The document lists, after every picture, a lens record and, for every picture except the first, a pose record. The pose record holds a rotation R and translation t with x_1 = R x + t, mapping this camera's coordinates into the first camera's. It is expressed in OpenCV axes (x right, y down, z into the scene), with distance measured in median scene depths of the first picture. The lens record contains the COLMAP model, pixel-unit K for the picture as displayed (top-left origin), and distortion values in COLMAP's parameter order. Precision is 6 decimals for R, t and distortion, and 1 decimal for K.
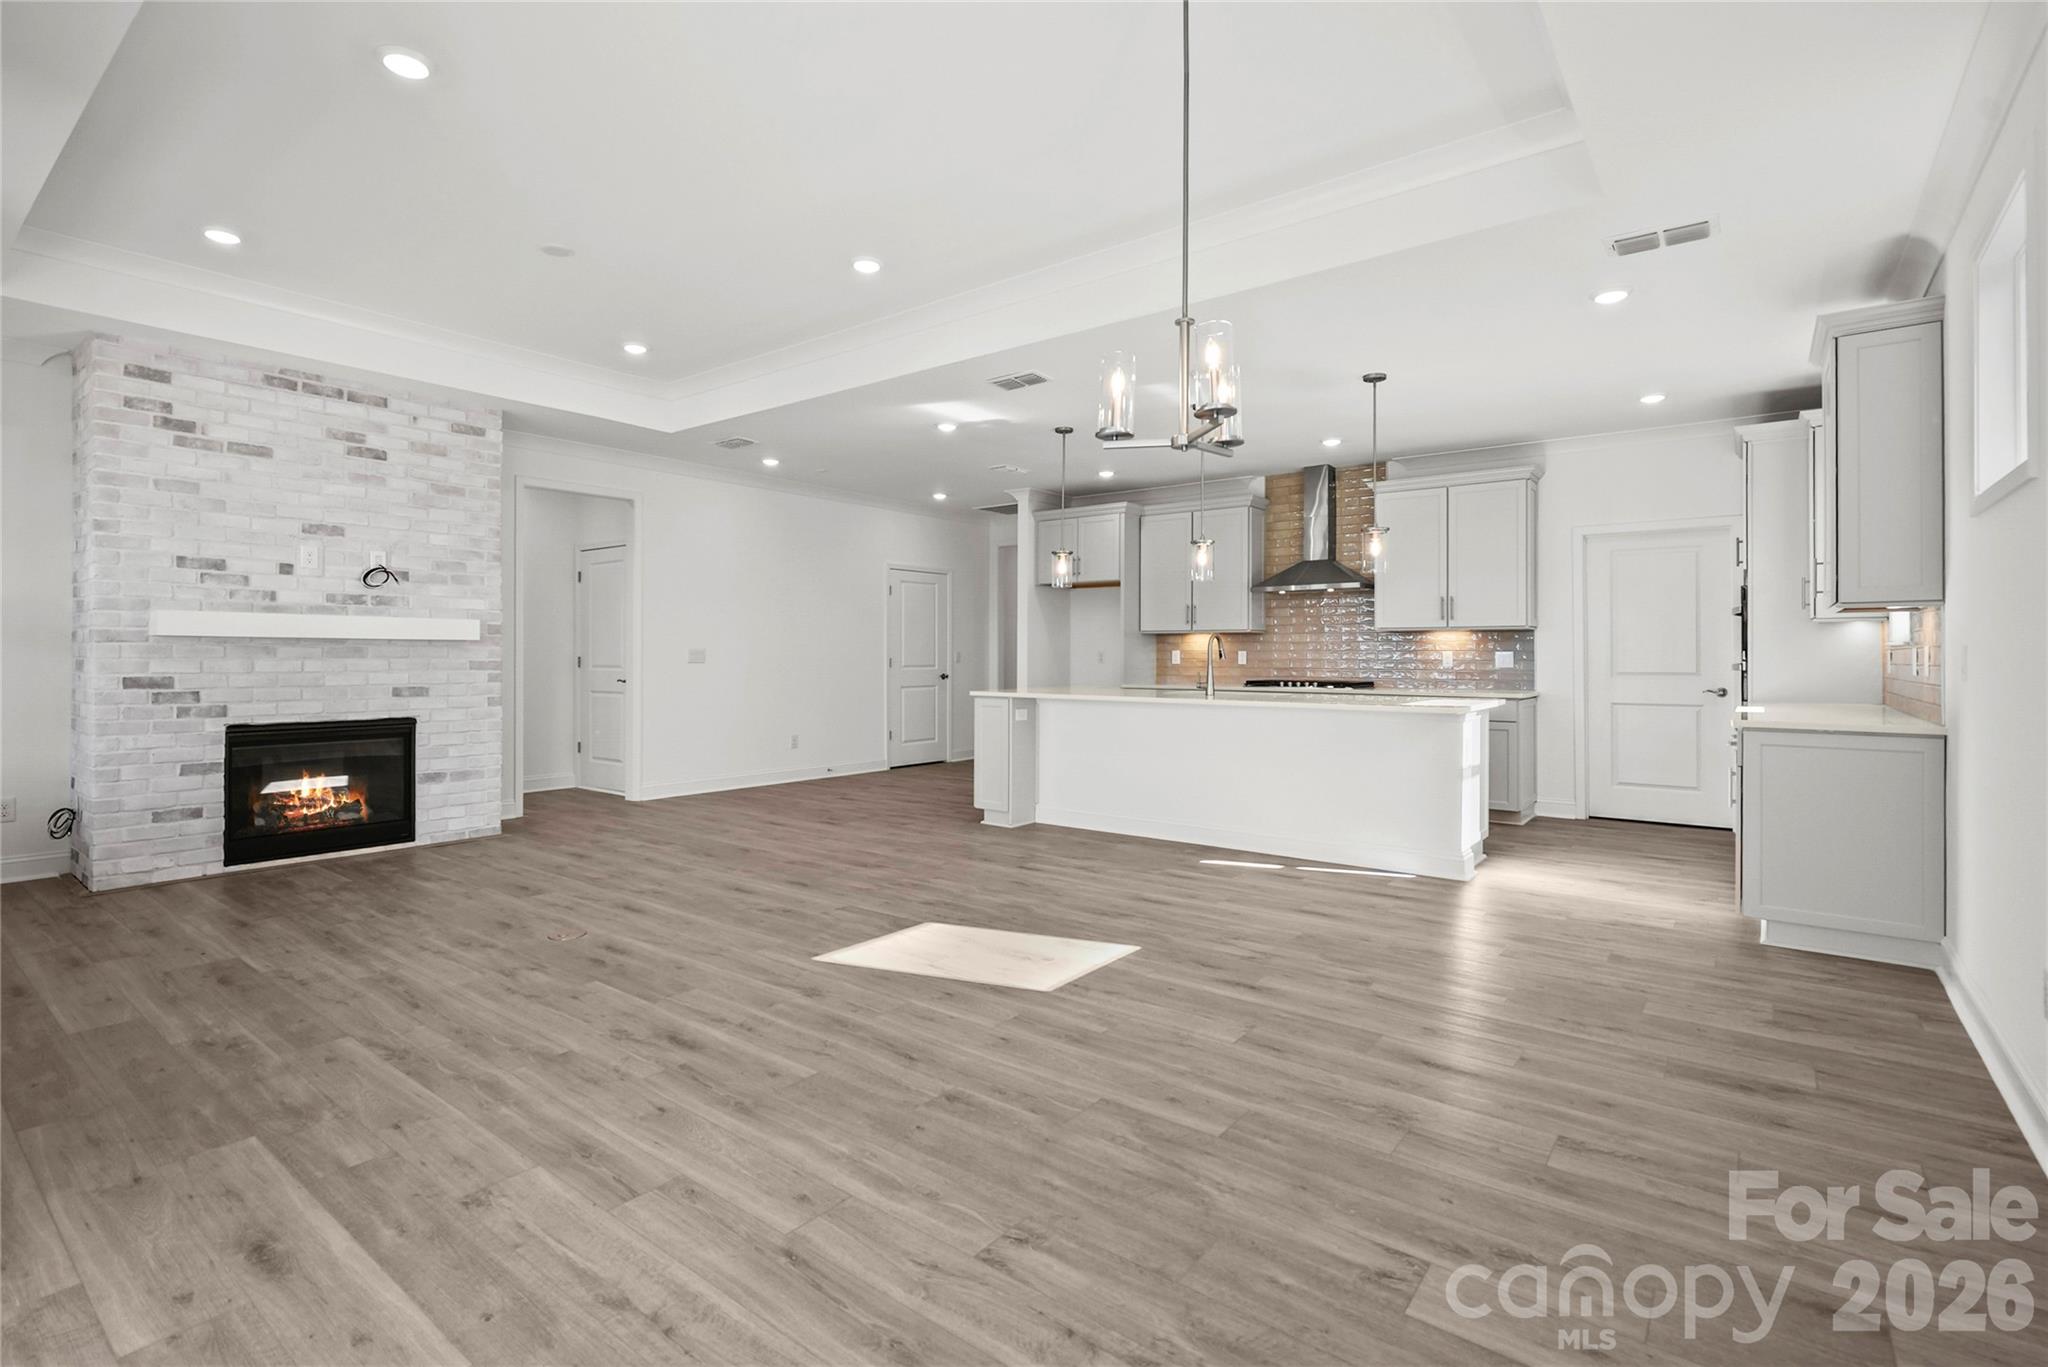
lens RADIAL K [[954.6, 0, 1020.5], [0, 954.6, 654.6], [0, 0, 1]] dist [-0.002652, 0.001225]
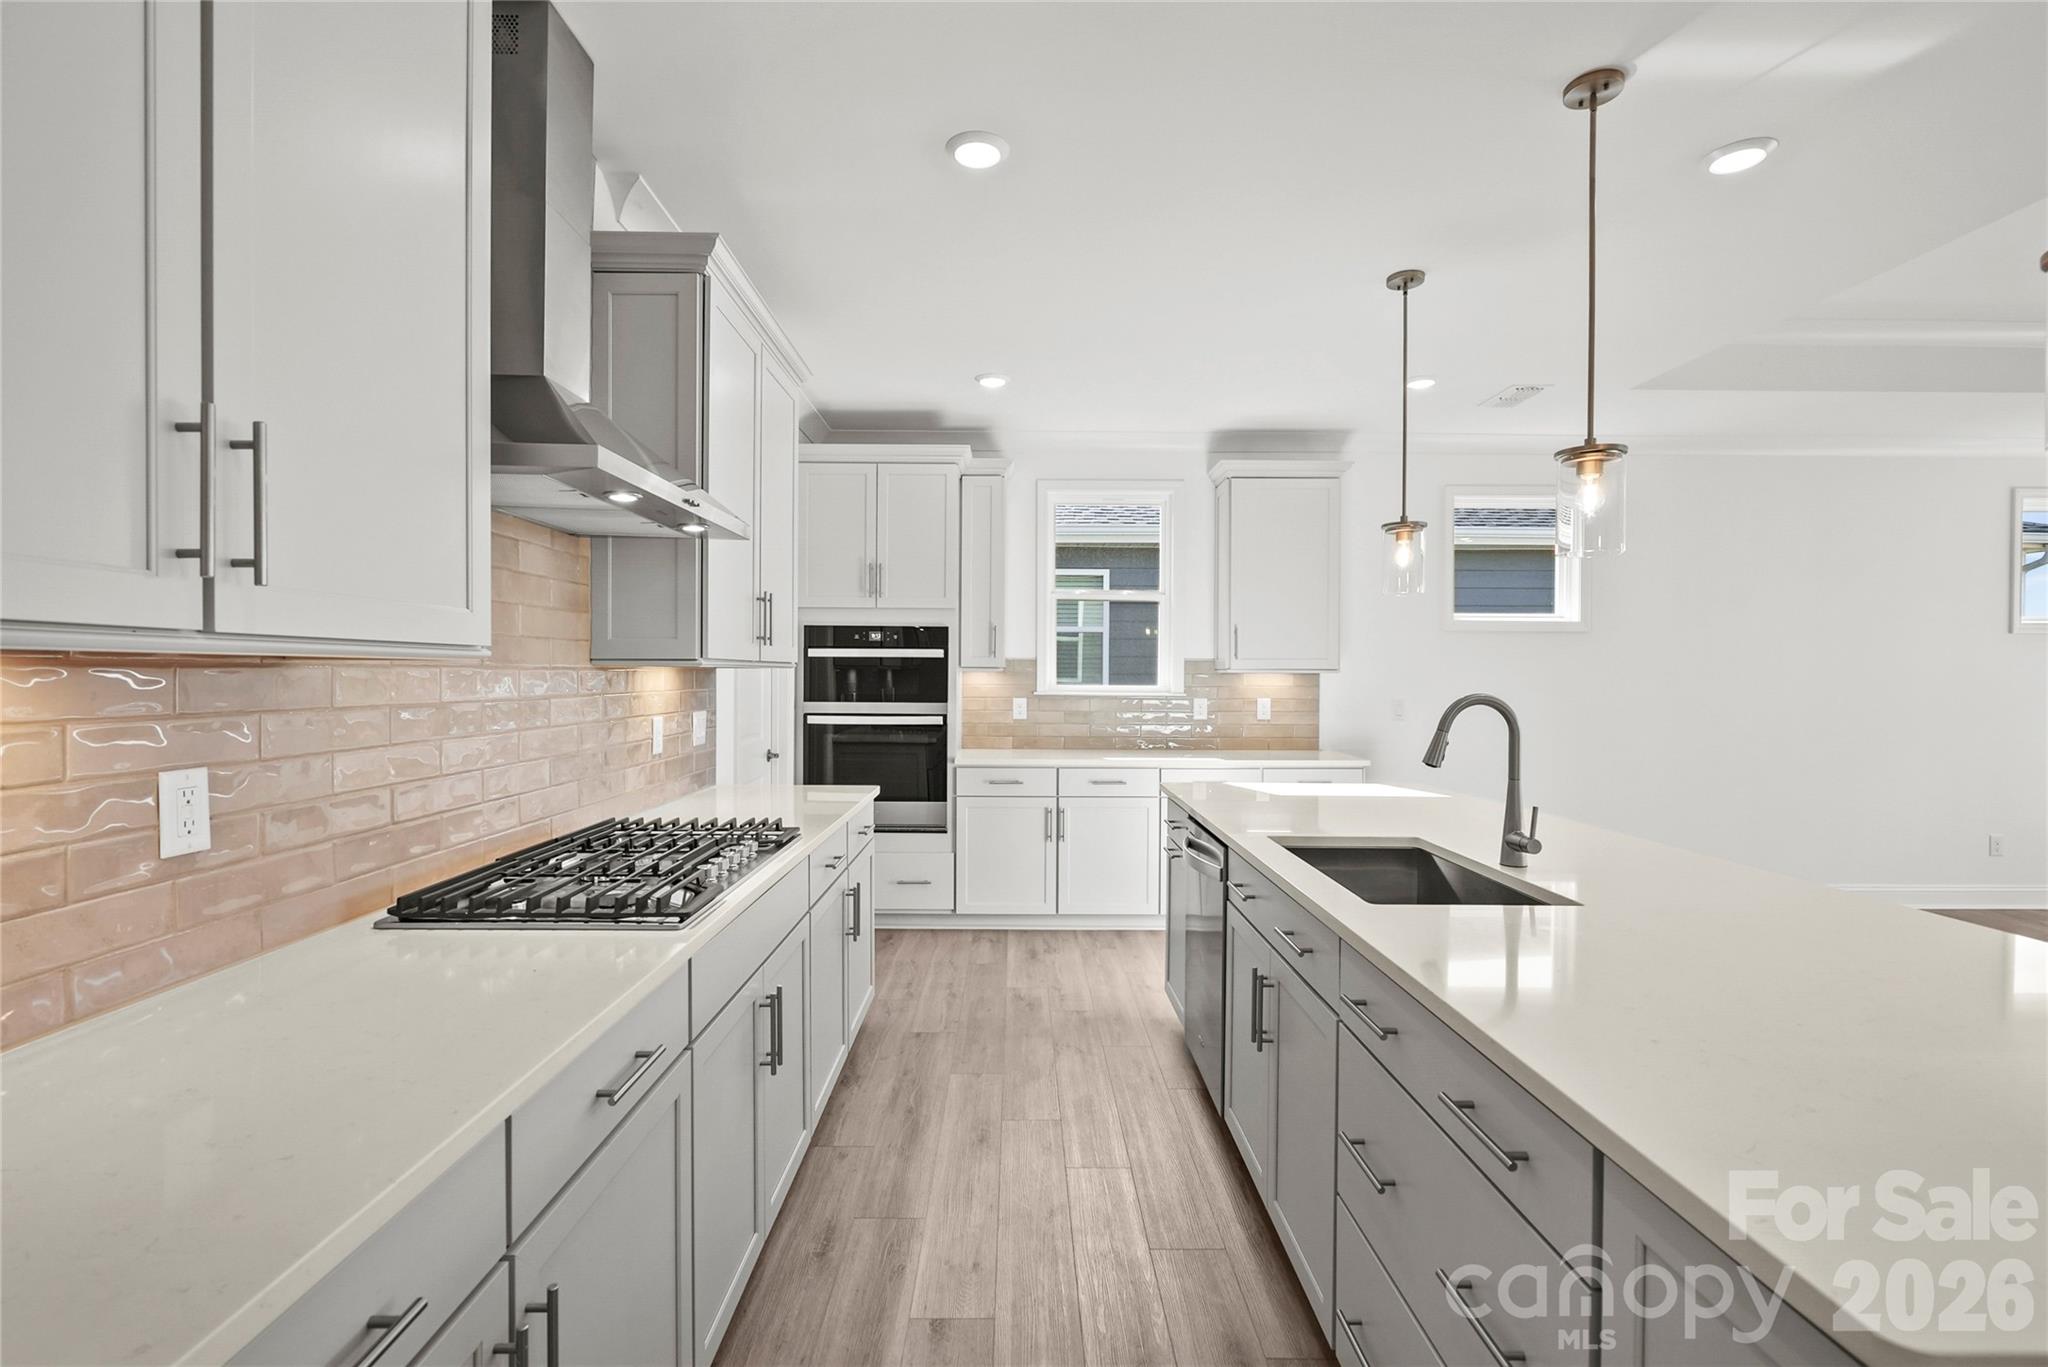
lens RADIAL K [[940.4, 0, 1020.1], [0, 940.4, 678.4], [0, 0, 1]] dist [-0.001647, 0.000059]
pose [[-0.616198, -0.009899, 0.787529, 0.040164], [-0.006986, 0.999950, 0.007104, -0.033509], [-0.787560, -0.001124, -0.616237, 1.592070]]
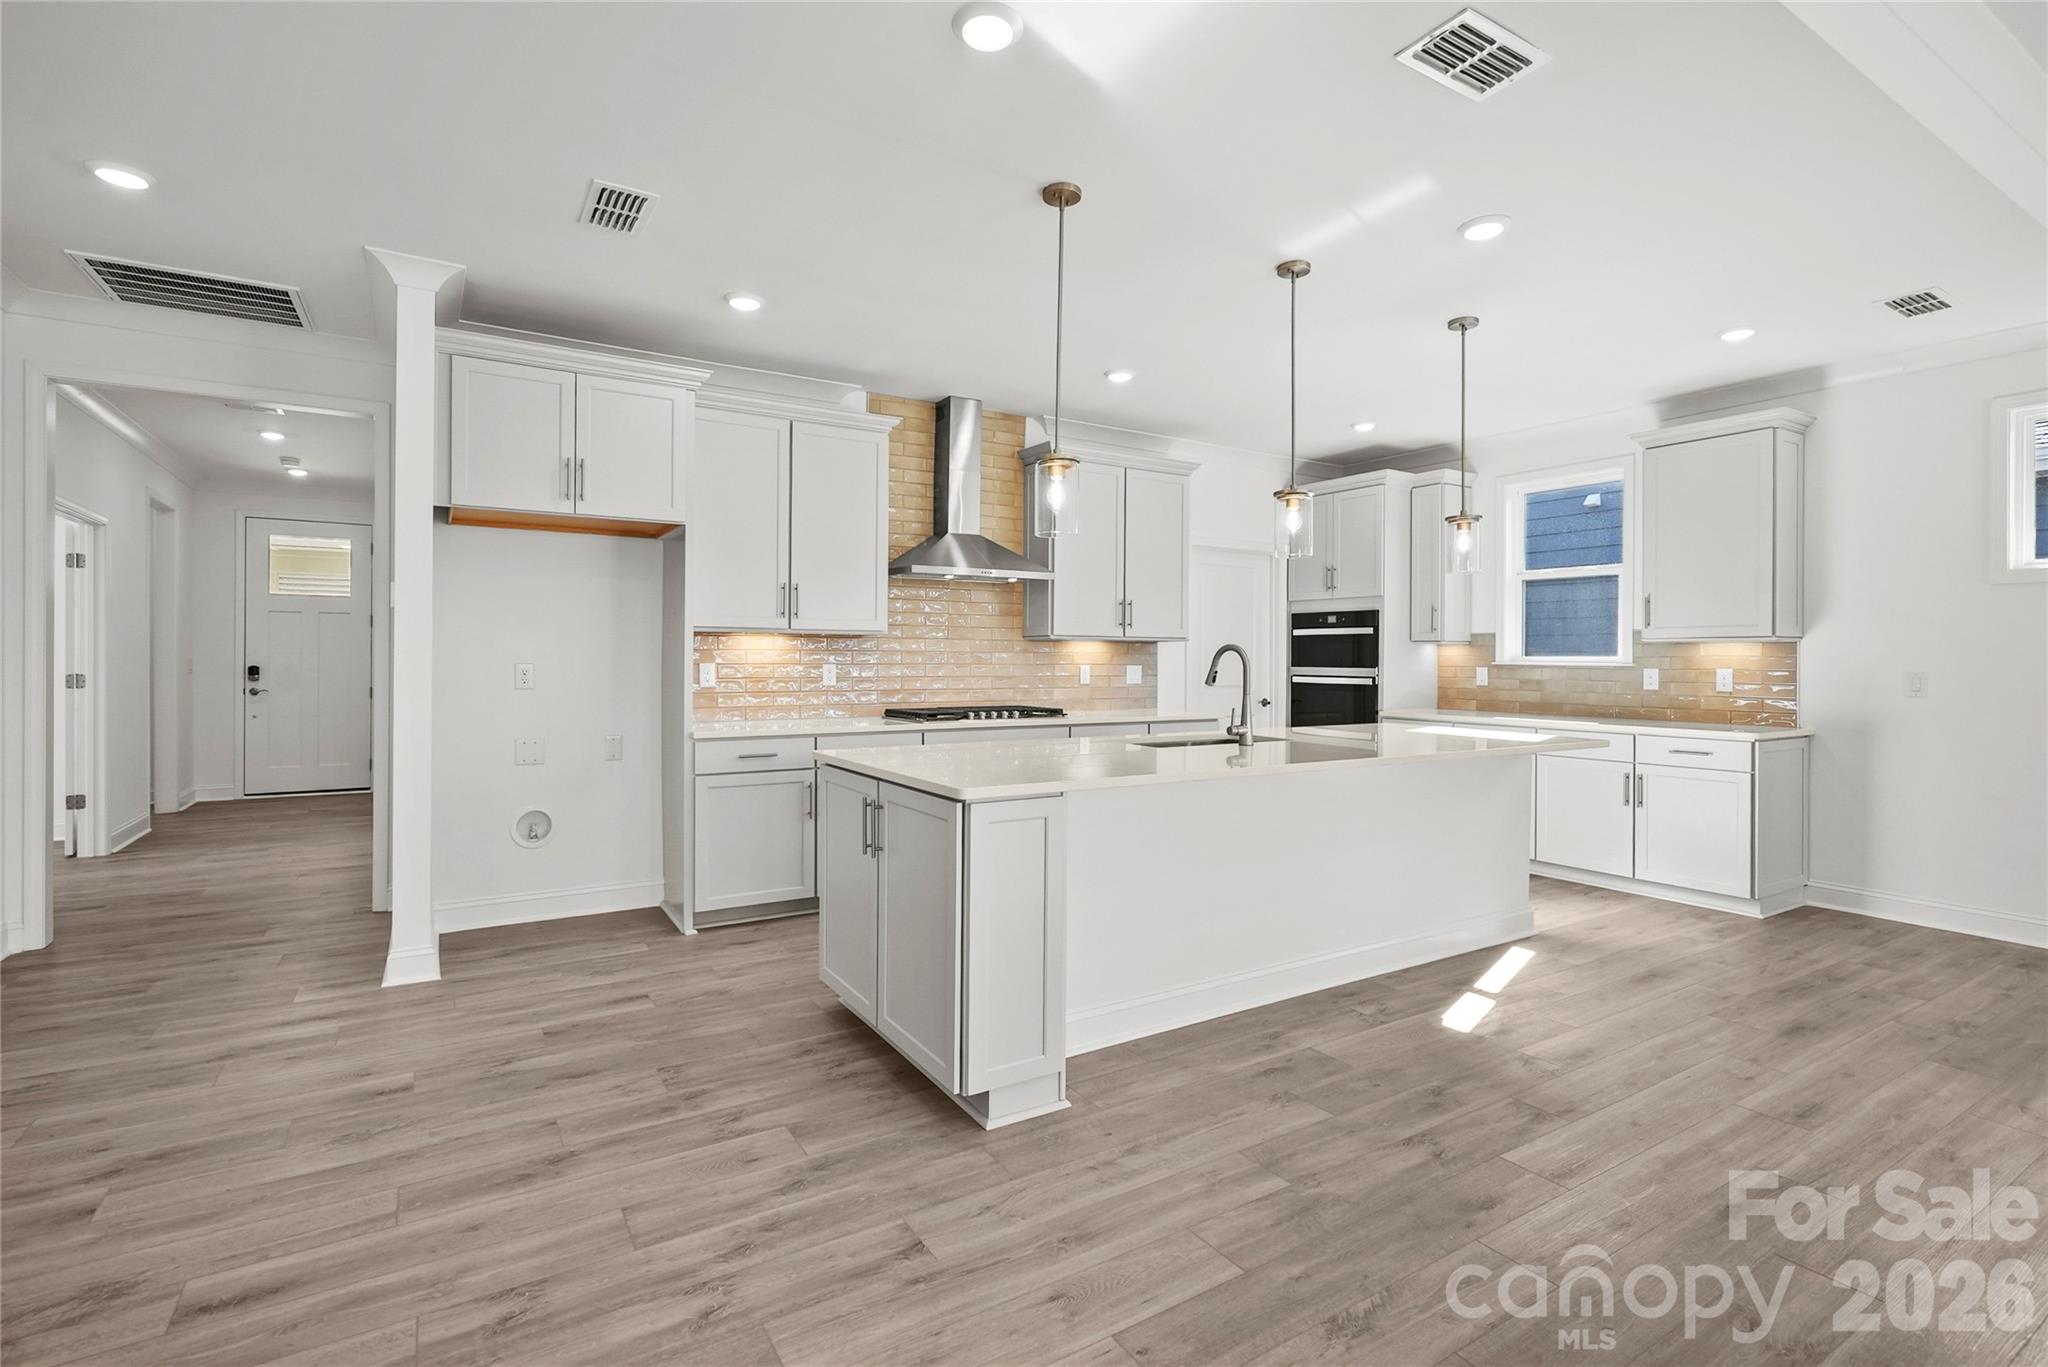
lens RADIAL K [[955.5, 0, 1024.6], [0, 955.5, 659.7], [0, 0, 1]] dist [-0.001980, 0.000337]
pose [[0.345554, -0.001854, 0.938397, -0.493915], [-0.005532, 0.999977, 0.004013, -0.015672], [-0.938383, -0.006578, 0.345536, 1.076147]]
